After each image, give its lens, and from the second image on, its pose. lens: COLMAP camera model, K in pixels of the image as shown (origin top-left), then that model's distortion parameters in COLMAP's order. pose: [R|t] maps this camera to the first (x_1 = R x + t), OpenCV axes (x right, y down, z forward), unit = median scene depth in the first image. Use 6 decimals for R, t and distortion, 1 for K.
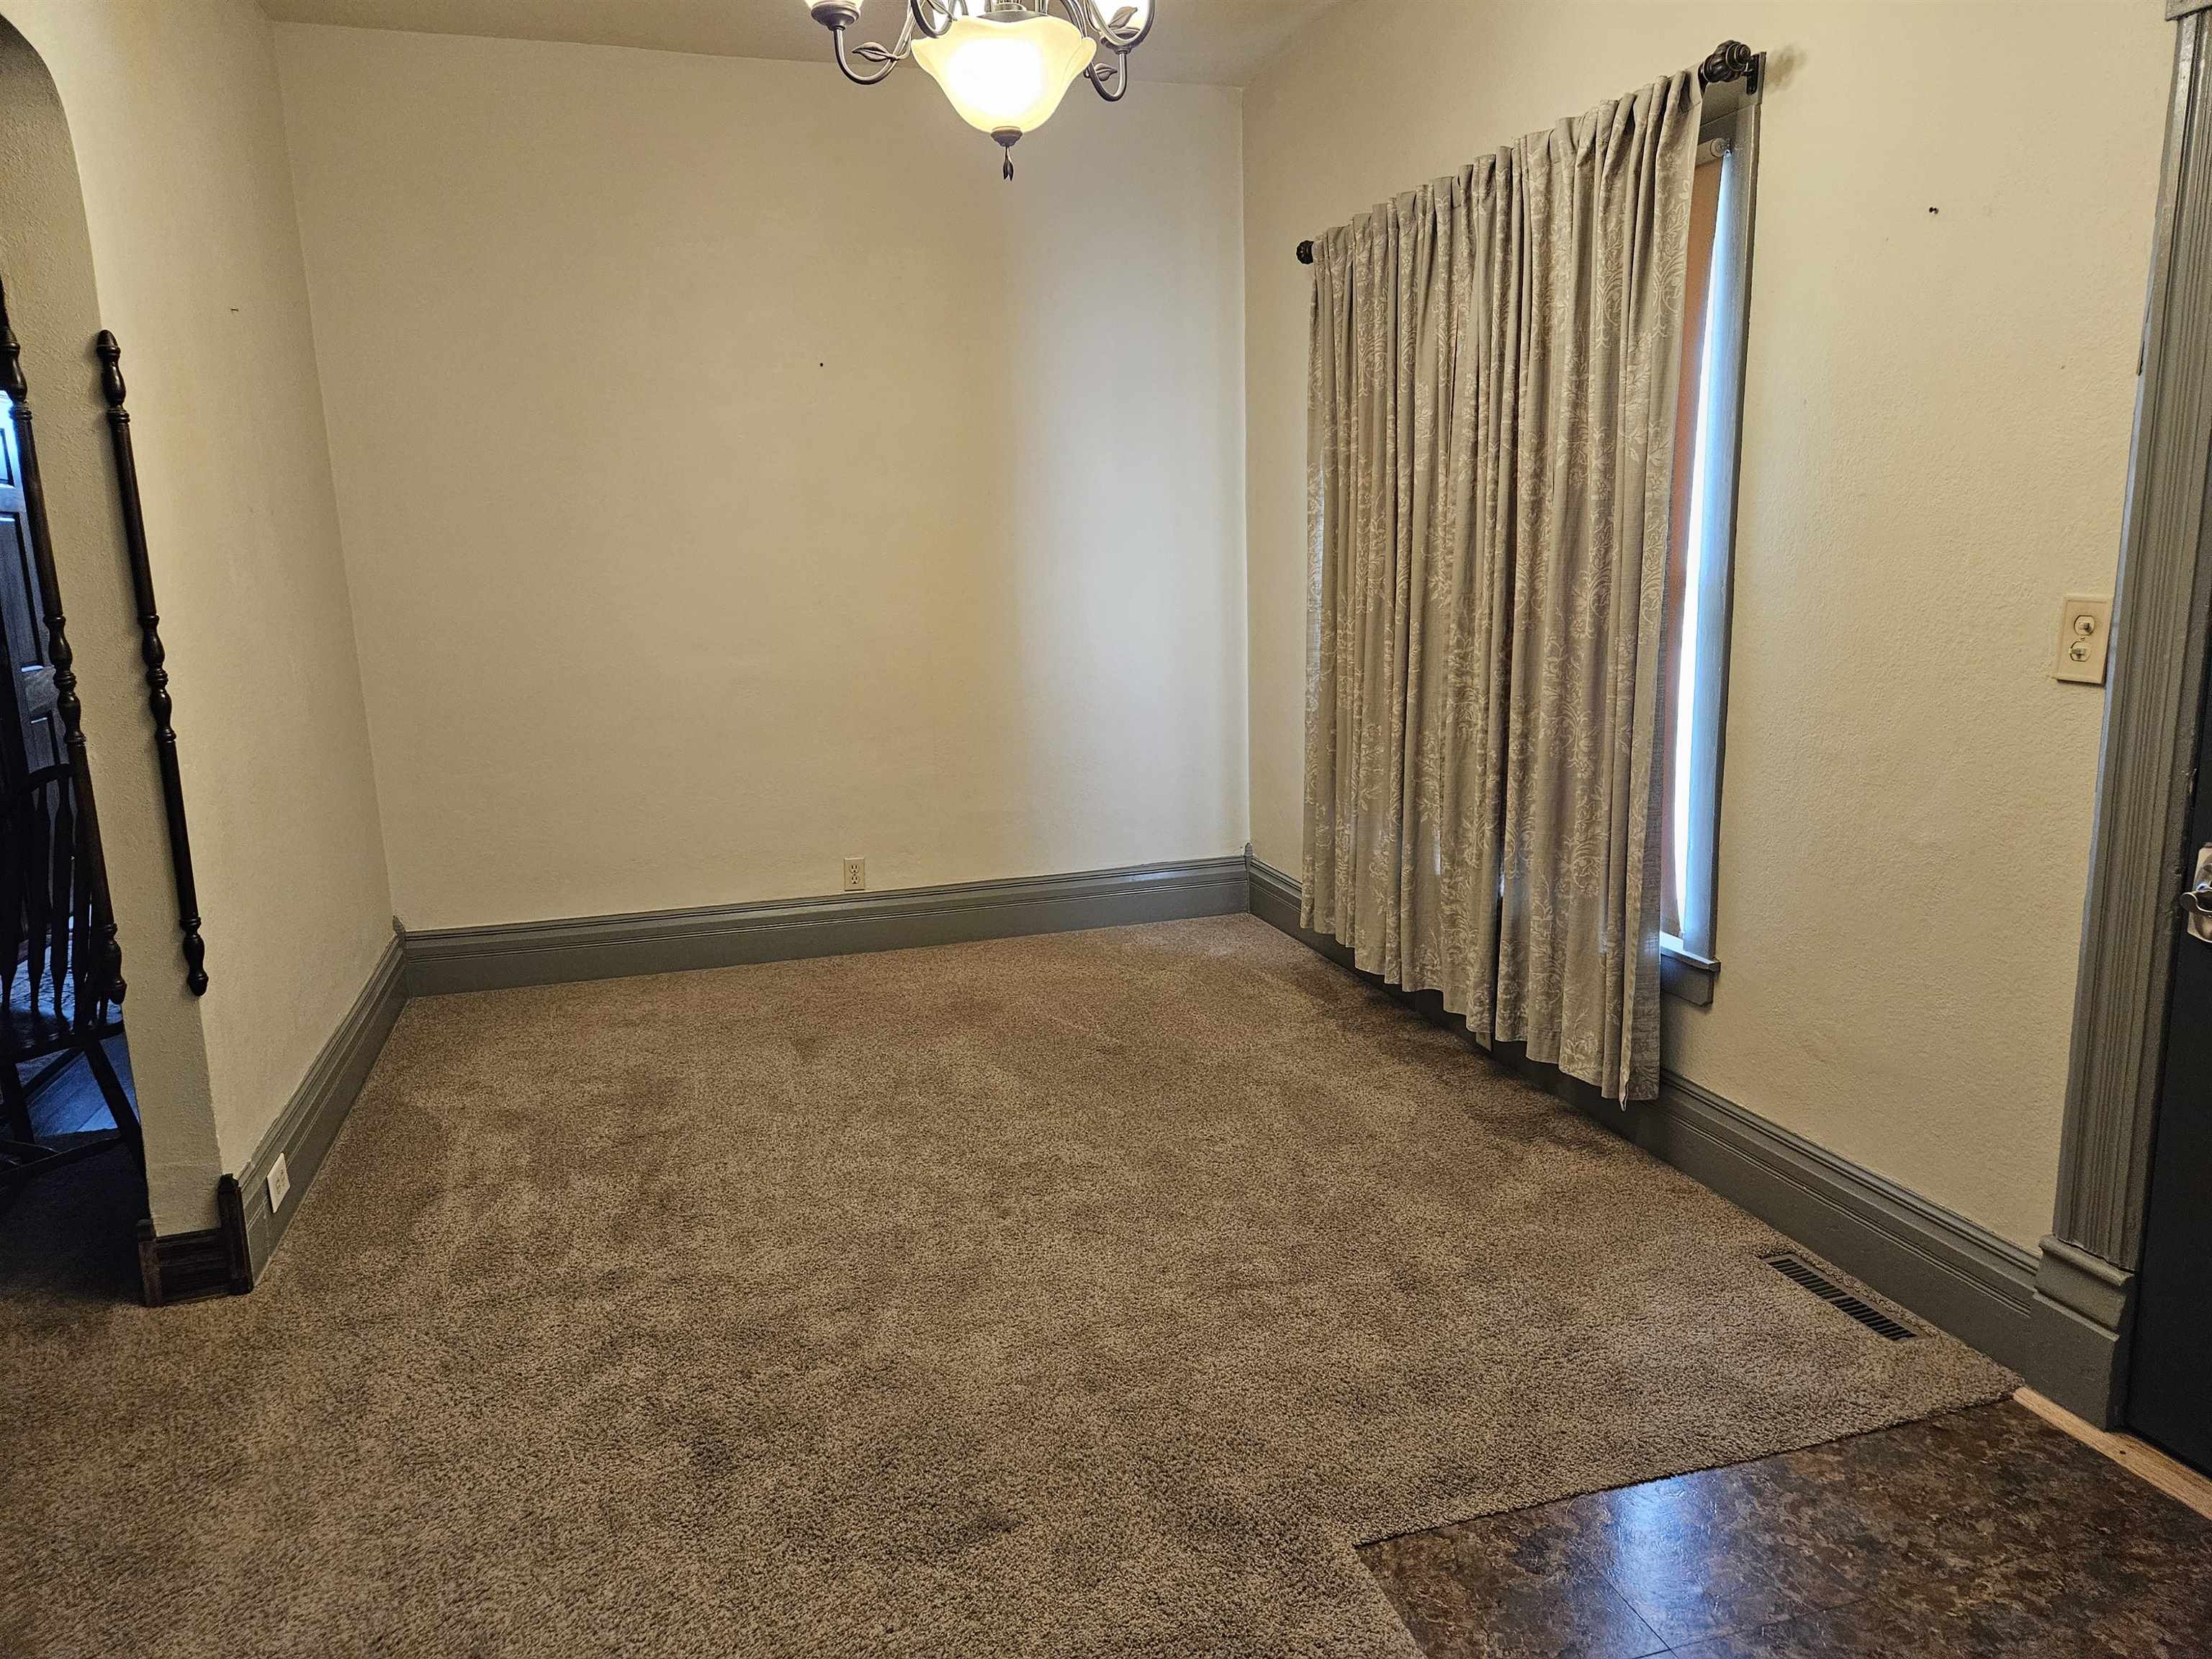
lens RADIAL K [[1459.2, 0, 1110.8], [0, 1459.2, 832.4], [0, 0, 1]] dist [0.001166, -0.002711]
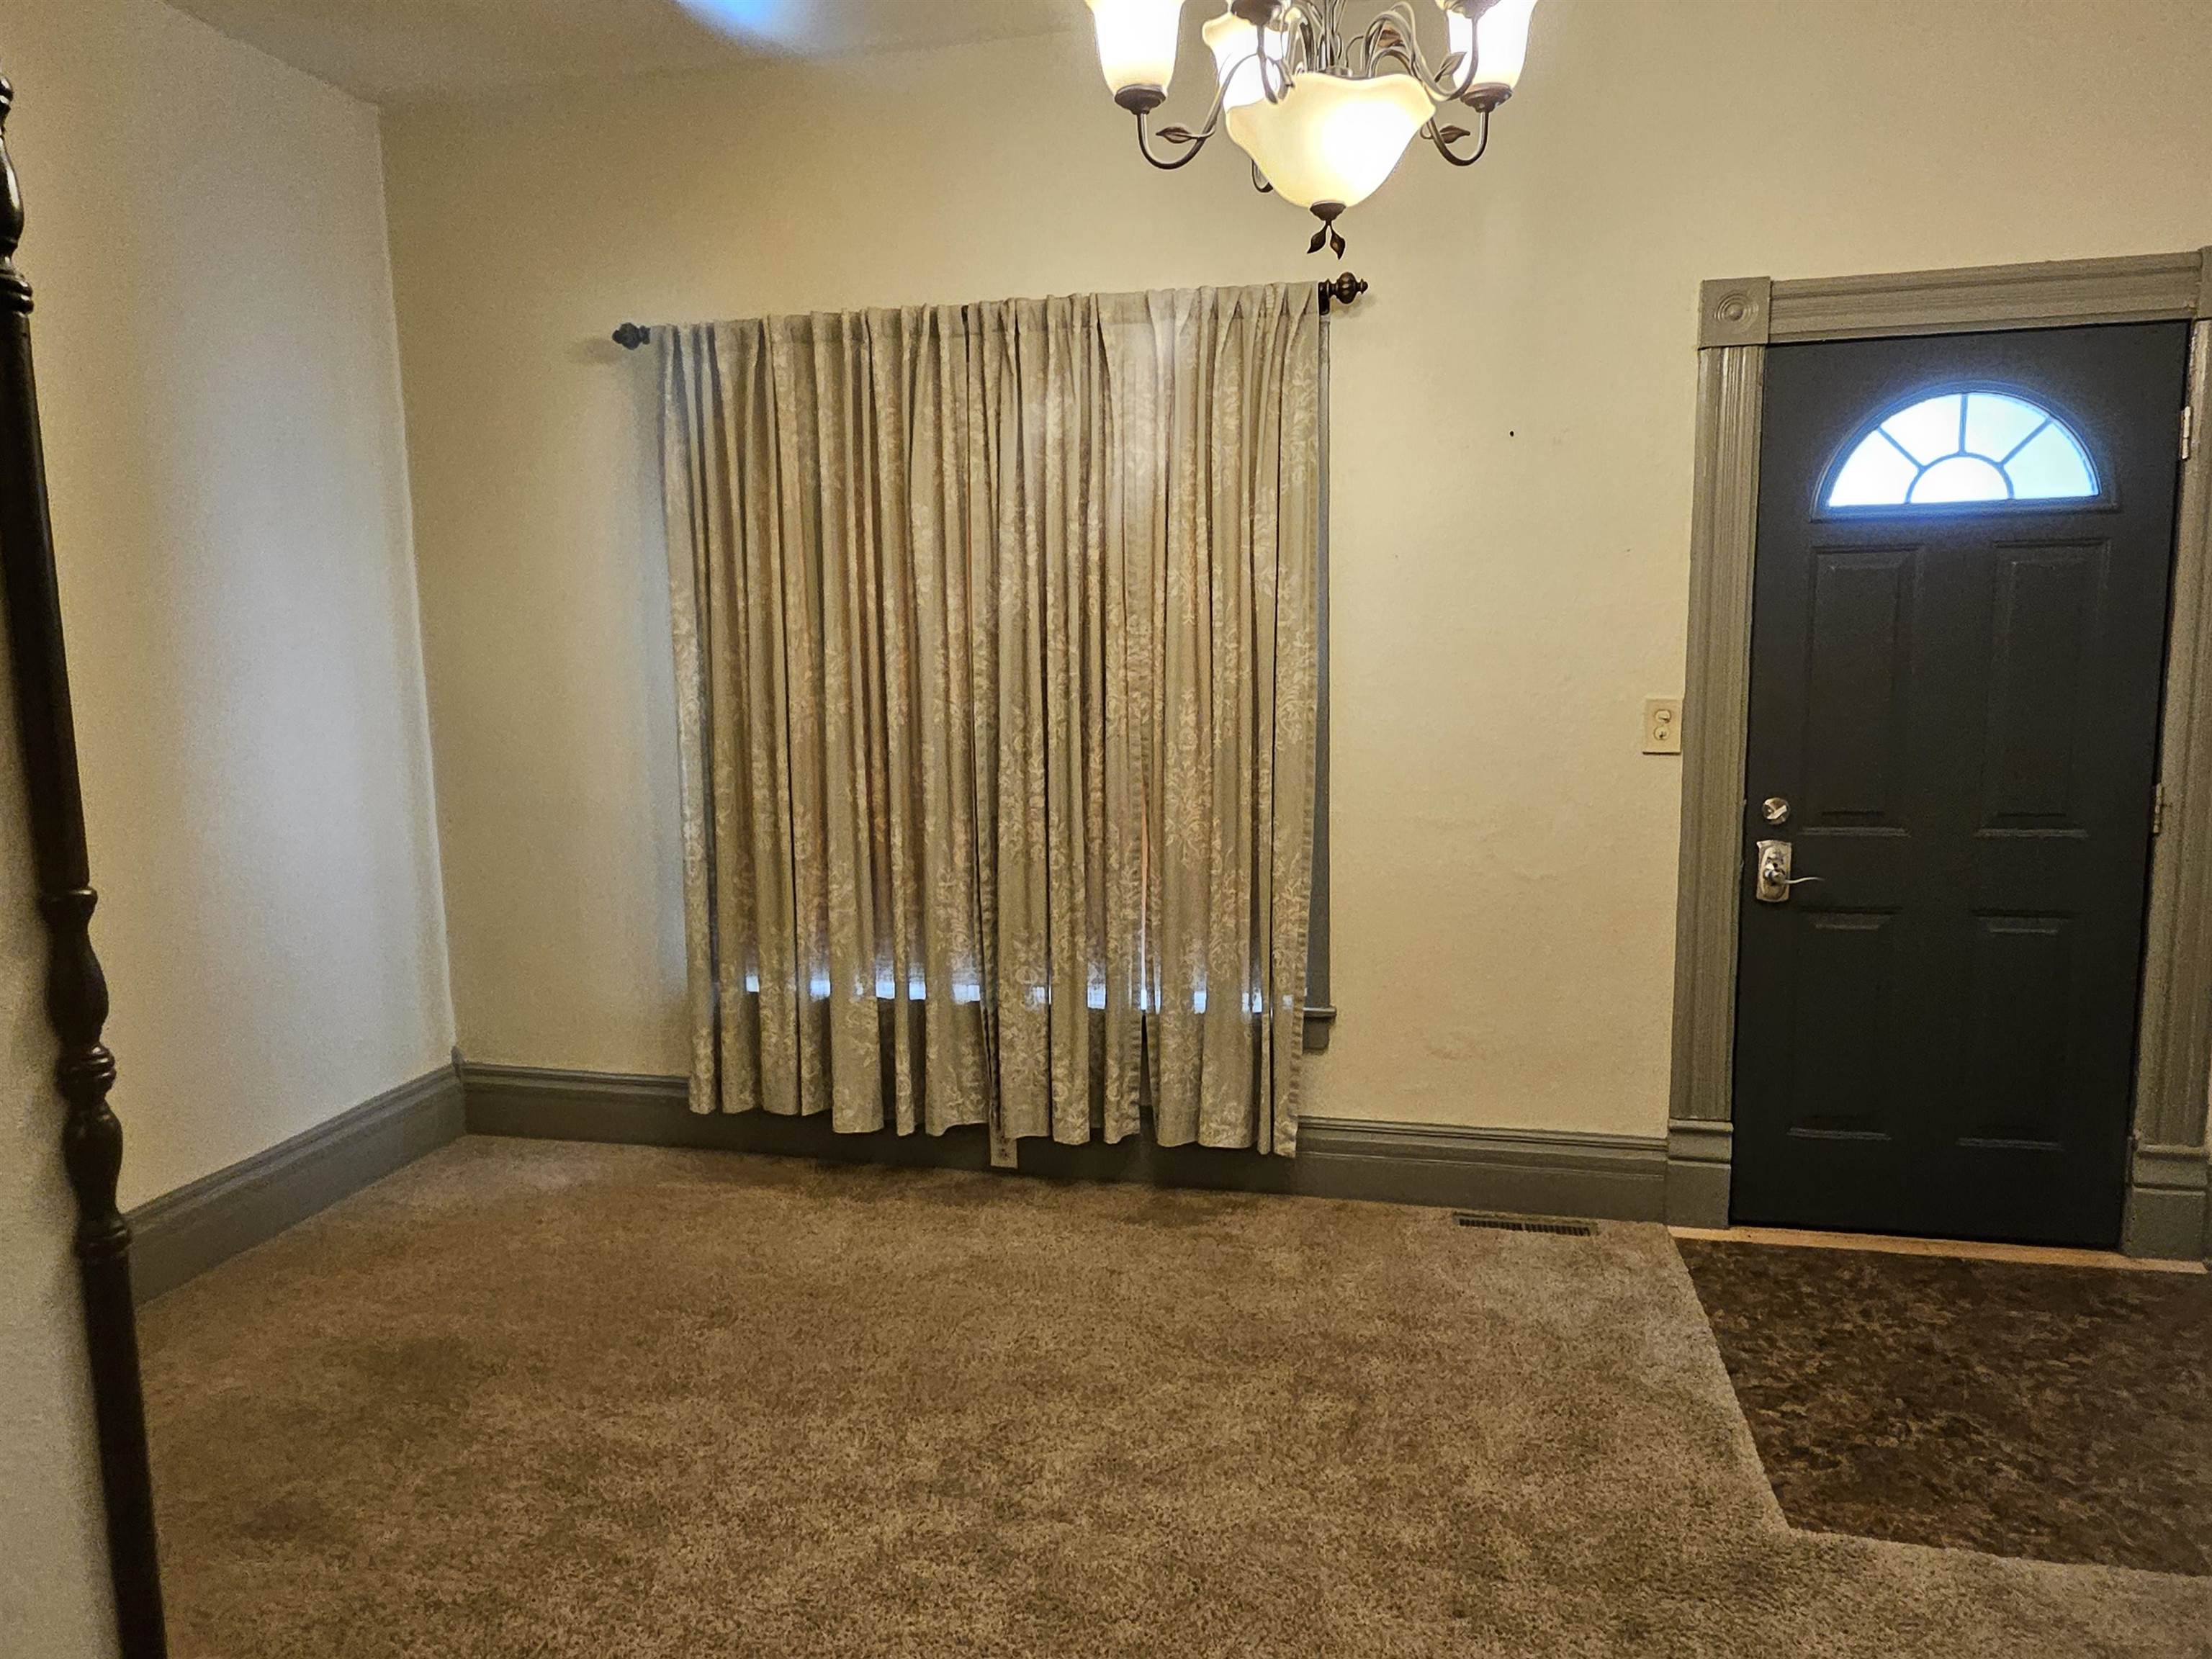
lens RADIAL K [[1433.9, 0, 1067.9], [0, 1433.9, 829.2], [0, 0, 1]] dist [-0.001299, -0.000664]
pose [[0.512496, -0.098950, 0.852969, -0.722759], [0.172357, 0.984976, 0.010705, -0.112371], [-0.841214, 0.141529, 0.521851, 0.571259]]
